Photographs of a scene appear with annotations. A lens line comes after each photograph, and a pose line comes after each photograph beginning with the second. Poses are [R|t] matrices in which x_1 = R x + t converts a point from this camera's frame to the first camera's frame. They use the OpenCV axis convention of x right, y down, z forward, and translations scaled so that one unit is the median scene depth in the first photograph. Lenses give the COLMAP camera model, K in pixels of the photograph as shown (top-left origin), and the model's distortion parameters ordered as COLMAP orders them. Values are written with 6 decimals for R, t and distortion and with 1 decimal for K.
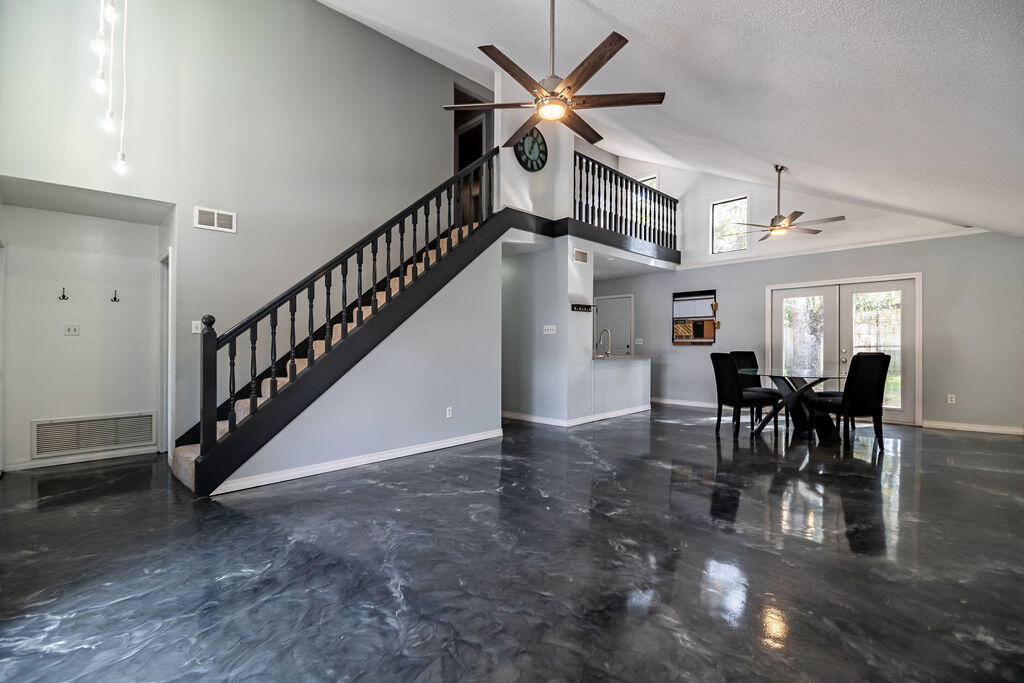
lens RADIAL K [[459.2, 0, 501.7], [0, 459.2, 352.6], [0, 0, 1]] dist [0.002159, -0.010411]
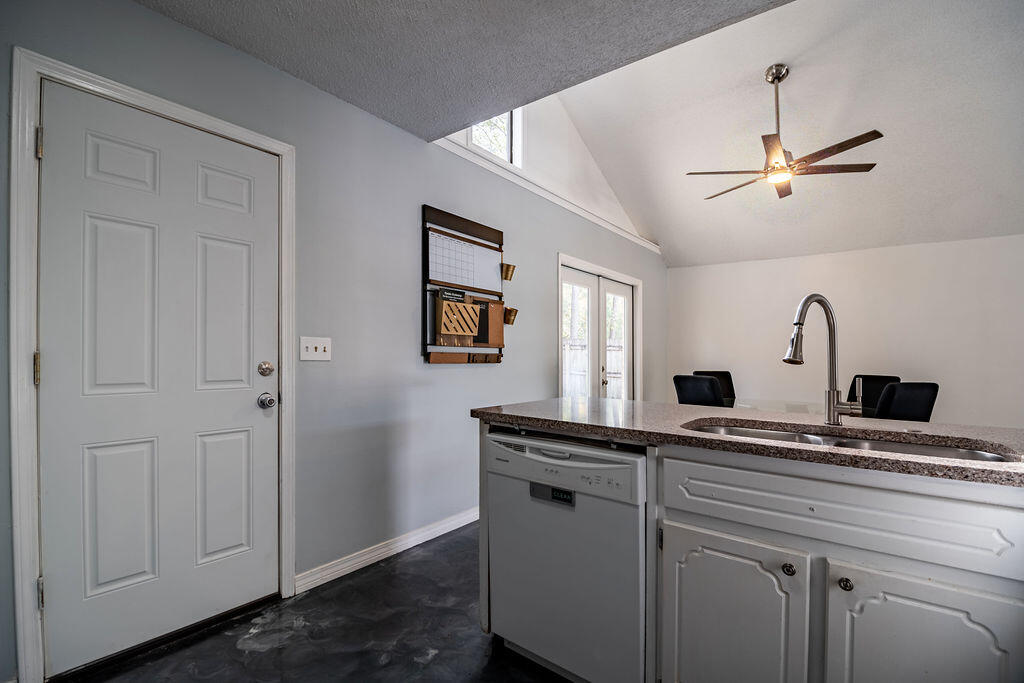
lens RADIAL K [[459.2, 0, 501.7], [0, 459.2, 352.6], [0, 0, 1]] dist [0.002159, -0.010411]
pose [[-0.131855, 0.004965, 0.991257, 0.052803], [0.007841, 0.999961, -0.003966, -0.030827], [-0.991238, 0.007250, -0.131889, 1.398187]]
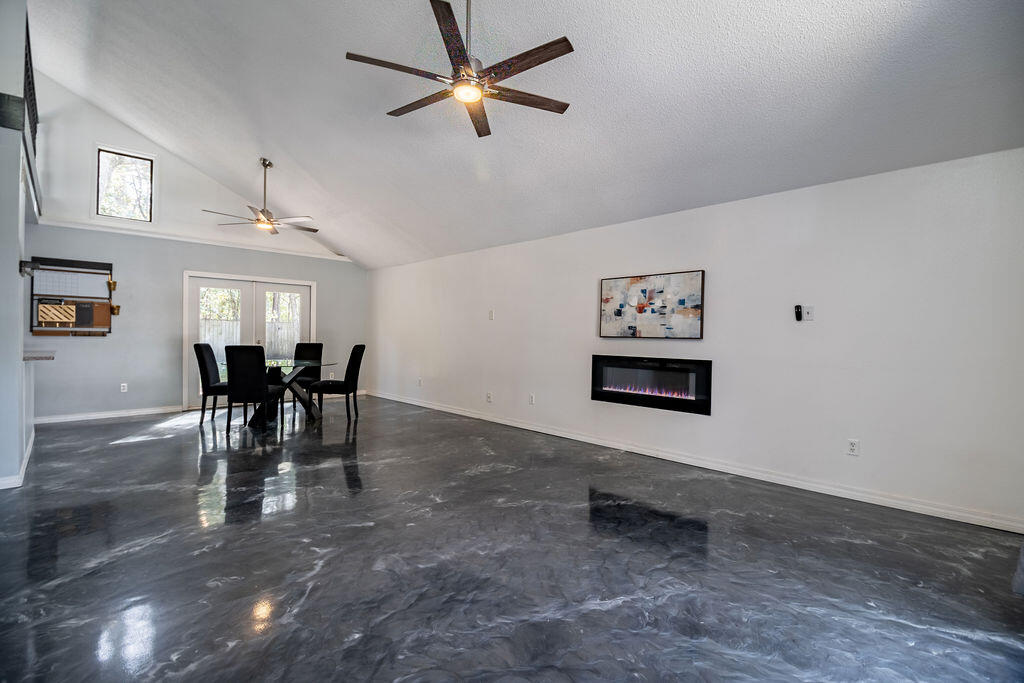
lens RADIAL K [[453.0, 0, 519.0], [0, 453.0, 337.5], [0, 0, 1]] dist [0.000847, -0.012276]
pose [[-0.015598, 0.001589, 0.999877, -0.404555], [0.010323, 0.999946, -0.001428, -0.007120], [-0.999825, 0.010299, -0.015614, 0.426219]]
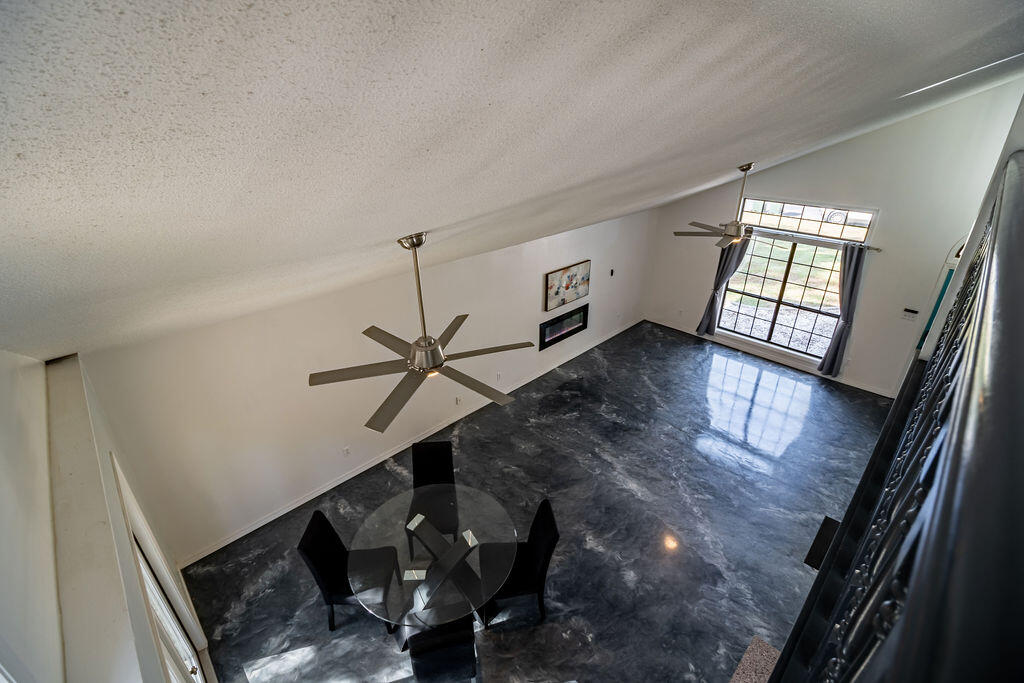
lens RADIAL K [[448.0, 0, 511.1], [0, 448.0, 324.4], [0, 0, 1]] dist [-0.018242, -0.000292]
pose [[-0.999898, 0.008969, 0.011102, 0.477756], [0.012887, 0.901662, 0.432250, -0.487807], [-0.006134, 0.432349, -0.901685, 1.347995]]
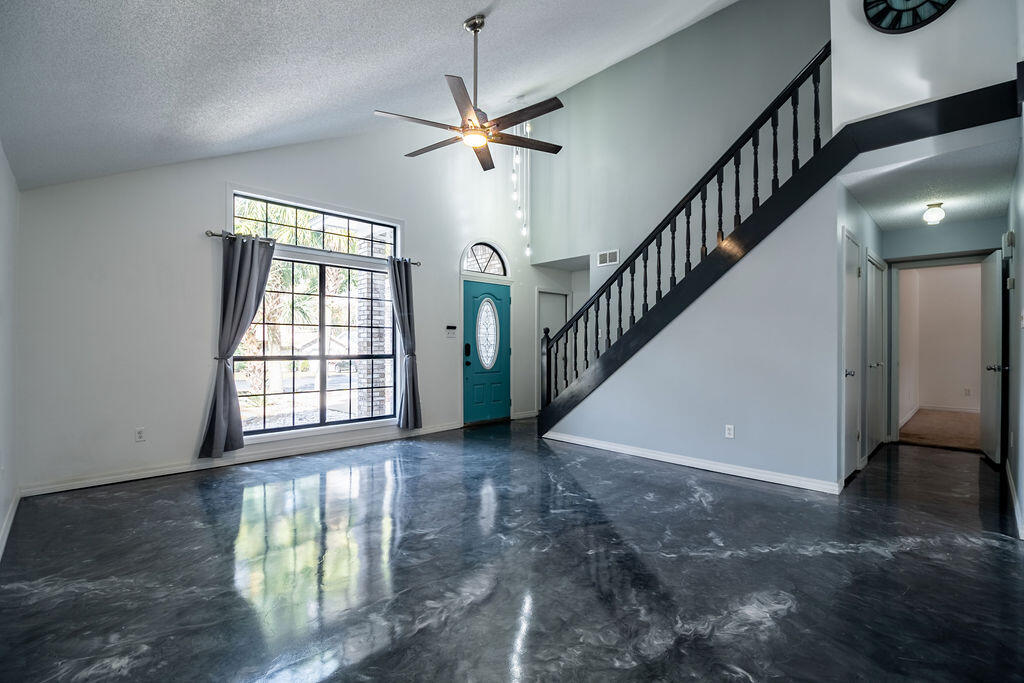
lens RADIAL K [[454.6, 0, 511.9], [0, 454.6, 346.1], [0, 0, 1]] dist [-0.005473, -0.000835]
pose [[-0.009485, 0.009949, -0.999906, 0.579207], [-0.019886, 0.999751, 0.010136, -0.017130], [0.999757, 0.019980, -0.009285, 0.524056]]
